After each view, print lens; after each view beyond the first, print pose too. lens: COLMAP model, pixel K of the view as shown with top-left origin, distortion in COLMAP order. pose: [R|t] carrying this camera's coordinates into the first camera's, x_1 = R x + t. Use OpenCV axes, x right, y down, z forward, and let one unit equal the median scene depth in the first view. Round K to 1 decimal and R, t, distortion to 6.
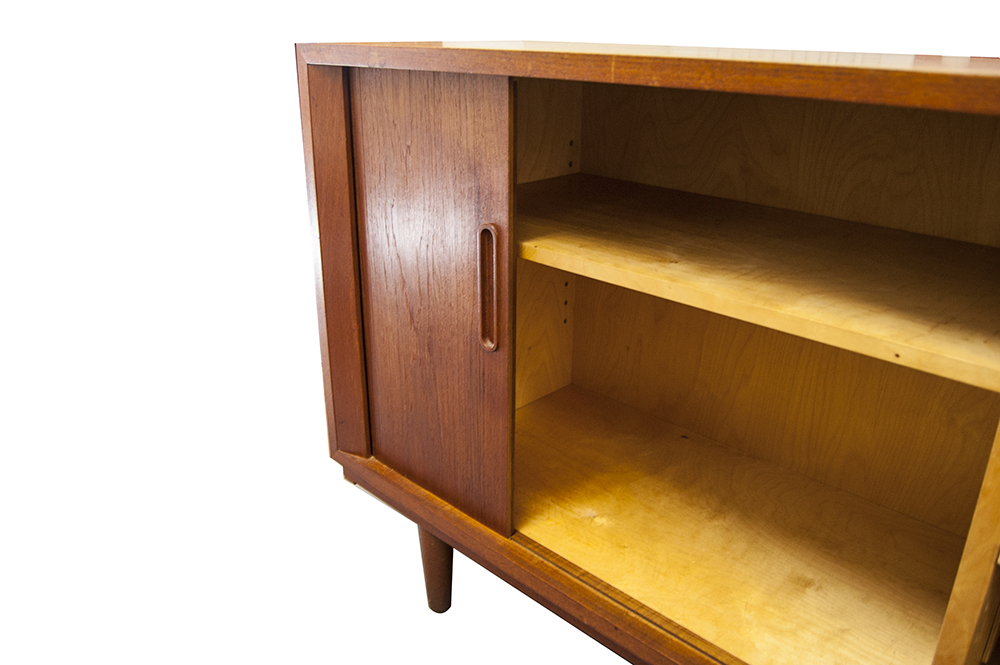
lens RADIAL K [[777.3, 0, 500.0], [0, 777.3, 332.5], [0, 0, 1]] dist [-0.105687, 0.043322]
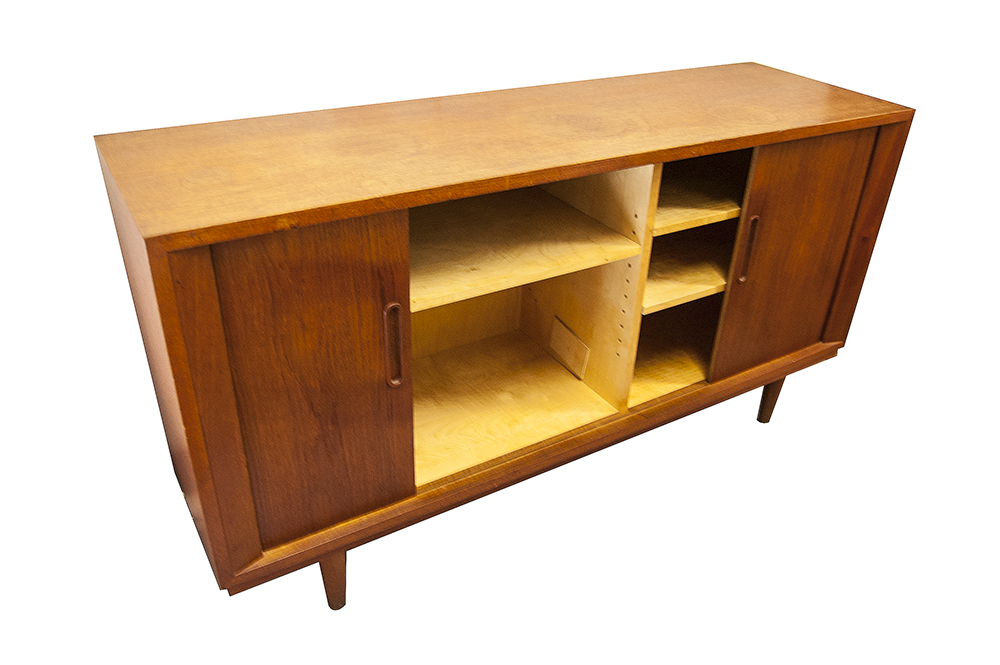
lens RADIAL K [[777.3, 0, 500.0], [0, 777.3, 332.5], [0, 0, 1]] dist [-0.105687, 0.043322]
pose [[0.229560, -0.492681, 0.839385, -1.080969], [0.325657, 0.851590, 0.410783, -0.563741], [-0.917197, 0.179052, 0.355936, 0.325652]]
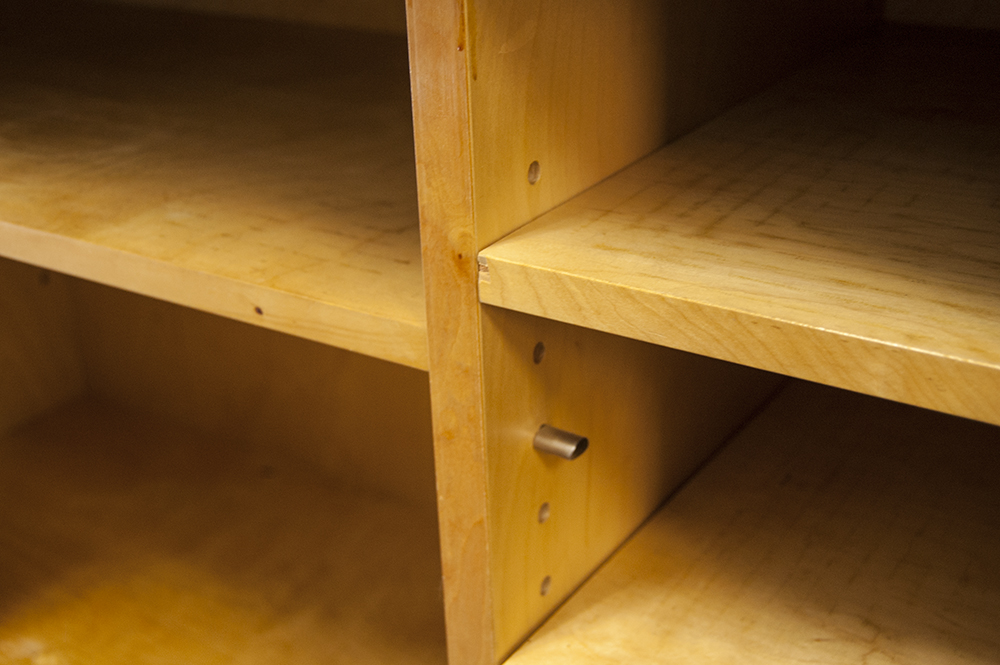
lens RADIAL K [[1339.1, 0, 500.0], [0, 1339.1, 332.5], [0, 0, 1]] dist [-0.032750, -0.037343]
pose [[0.980103, -0.113410, 0.162899, 0.349960], [0.105932, 0.992911, 0.053913, 0.009548], [-0.167859, -0.035584, 0.985169, 0.084227]]
